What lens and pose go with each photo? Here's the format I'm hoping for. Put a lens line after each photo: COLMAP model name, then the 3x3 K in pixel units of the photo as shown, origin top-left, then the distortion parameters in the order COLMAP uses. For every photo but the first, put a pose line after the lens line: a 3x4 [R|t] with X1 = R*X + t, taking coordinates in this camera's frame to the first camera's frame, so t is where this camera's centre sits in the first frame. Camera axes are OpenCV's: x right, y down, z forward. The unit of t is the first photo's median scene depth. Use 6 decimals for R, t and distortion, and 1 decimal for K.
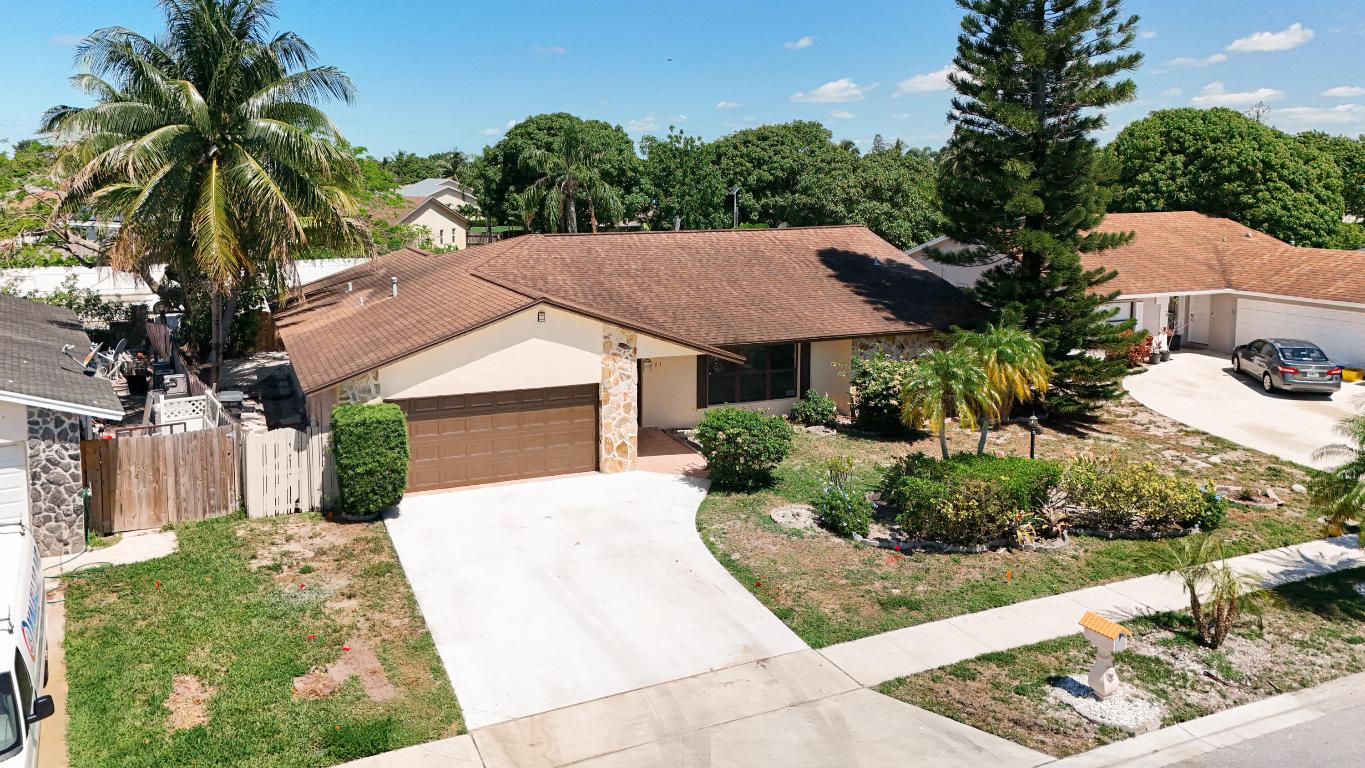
lens RADIAL K [[1027.0, 0, 621.3], [0, 1027.0, 293.2], [0, 0, 1]] dist [0.053530, -0.043457]
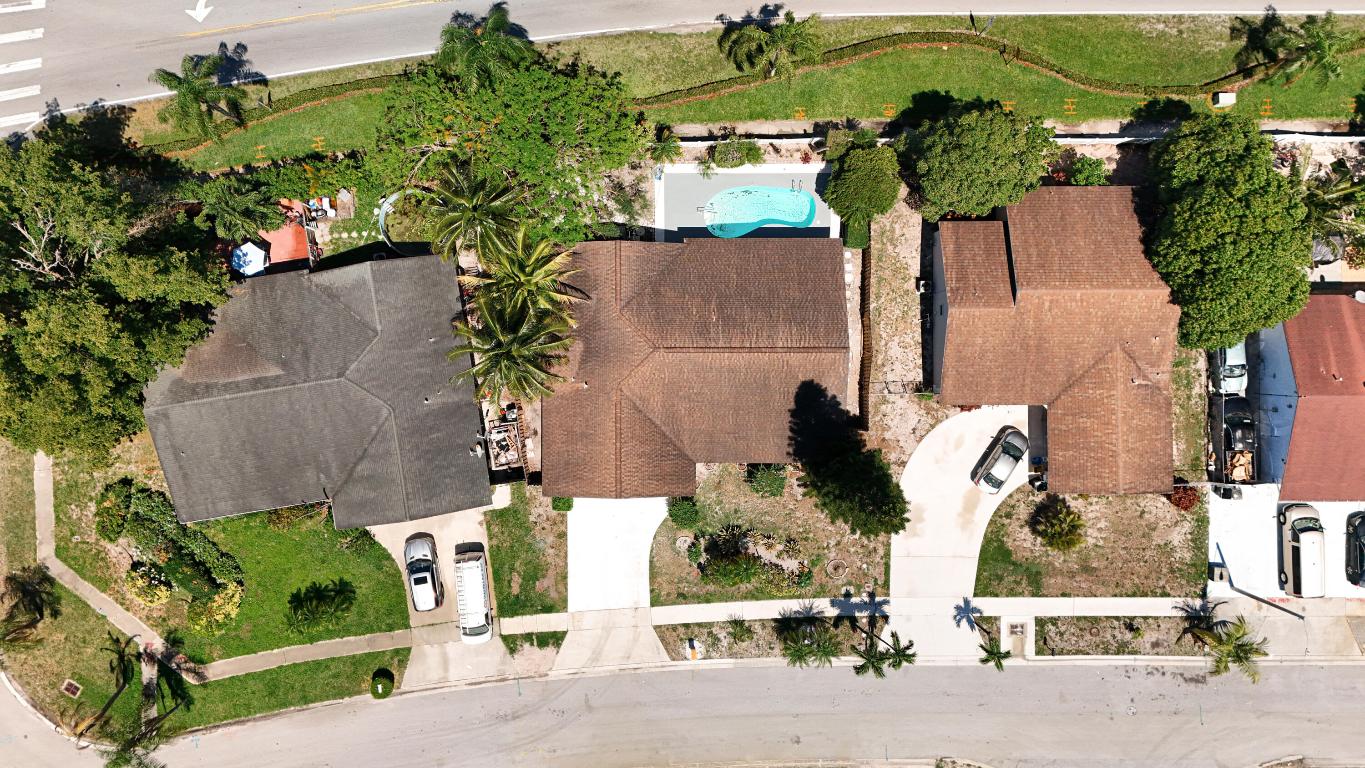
lens RADIAL K [[1005.0, 0, 682.5], [0, 1005.0, 384.0], [0, 0, 1]] dist [0.057062, -0.040538]
pose [[0.932112, 0.361755, 0.017338, -0.070583], [-0.067327, 0.126043, 0.989738, -2.821077], [0.355857, -0.923714, 0.141842, 0.939464]]
